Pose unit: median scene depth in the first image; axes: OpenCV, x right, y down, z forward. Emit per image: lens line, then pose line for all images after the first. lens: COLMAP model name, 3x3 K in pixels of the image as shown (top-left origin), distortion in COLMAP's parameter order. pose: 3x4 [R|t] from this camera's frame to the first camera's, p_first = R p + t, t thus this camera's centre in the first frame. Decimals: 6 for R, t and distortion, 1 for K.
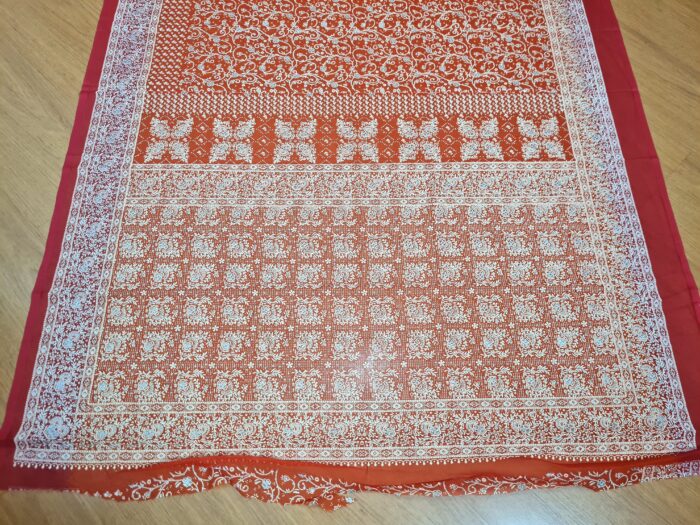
lens RADIAL K [[541.1, 0, 351.8], [0, 541.1, 259.3], [0, 0, 1]] dist [0.036041, -0.044377]
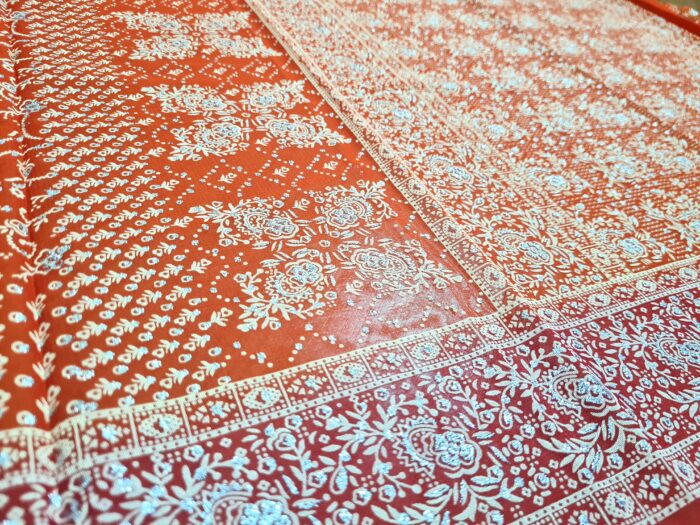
lens RADIAL K [[545.1, 0, 350.0], [0, 545.1, 262.5], [0, 0, 1]] dist [-0.005018, -0.005270]
pose [[-0.406189, -0.689705, 0.599432, -0.498642], [0.739953, 0.136645, 0.658633, -0.376170], [-0.536172, 0.711080, 0.454846, 0.902652]]
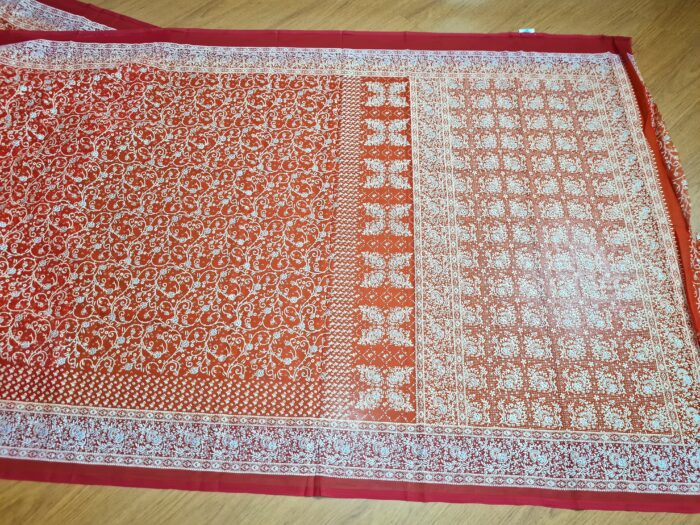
lens RADIAL K [[541.1, 0, 351.8], [0, 541.1, 259.3], [0, 0, 1]] dist [0.036041, -0.044377]
pose [[0.058556, -0.893237, 0.445756, -0.568290], [0.917631, 0.223989, 0.328303, -0.642057], [-0.393097, 0.389816, 0.832778, 0.151781]]
